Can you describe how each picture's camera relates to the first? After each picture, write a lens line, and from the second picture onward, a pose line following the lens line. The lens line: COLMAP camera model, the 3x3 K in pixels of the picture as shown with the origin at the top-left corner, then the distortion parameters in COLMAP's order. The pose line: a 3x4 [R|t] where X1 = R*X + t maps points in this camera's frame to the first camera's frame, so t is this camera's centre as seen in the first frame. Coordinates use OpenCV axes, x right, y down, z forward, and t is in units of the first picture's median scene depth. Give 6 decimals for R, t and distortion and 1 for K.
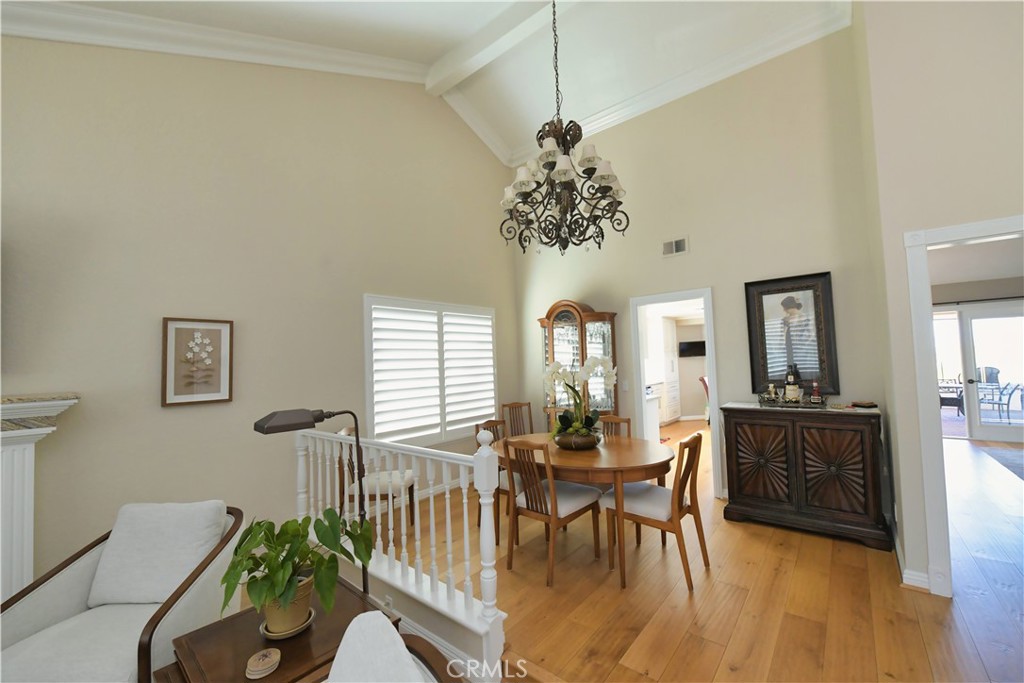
lens RADIAL K [[404.8, 0, 517.2], [0, 404.8, 342.3], [0, 0, 1]] dist [-0.011145, -0.000197]
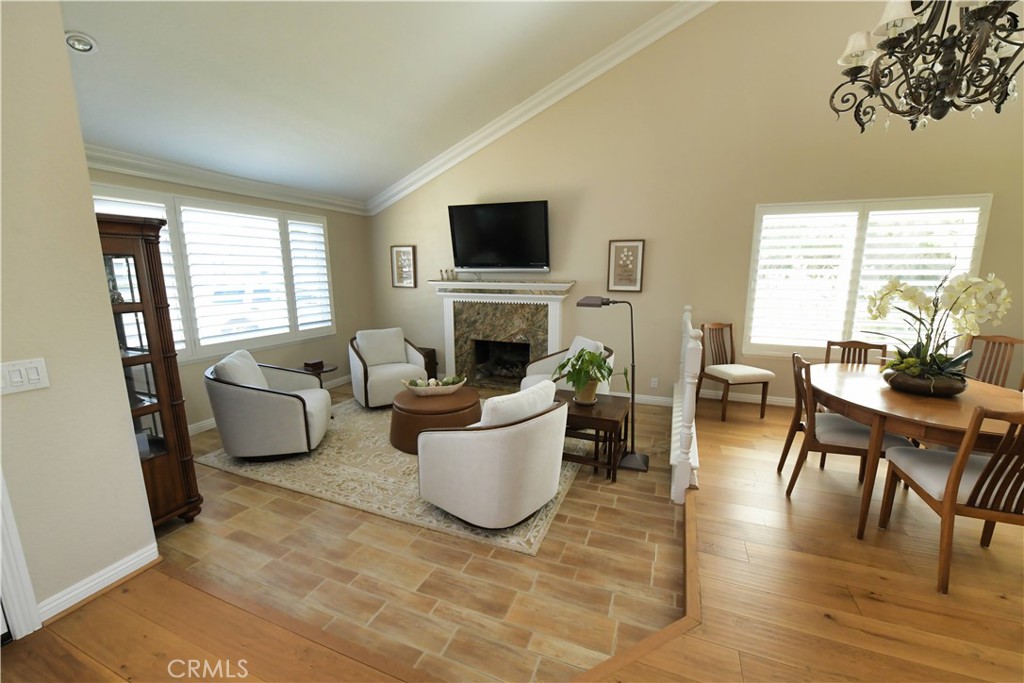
lens RADIAL K [[404.8, 0, 517.2], [0, 404.8, 342.3], [0, 0, 1]] dist [-0.011145, -0.000197]
pose [[0.256771, 0.193299, -0.946945, 0.704514], [0.046747, 0.976164, 0.211939, -0.019357], [0.965341, -0.098686, 0.241614, 0.138503]]
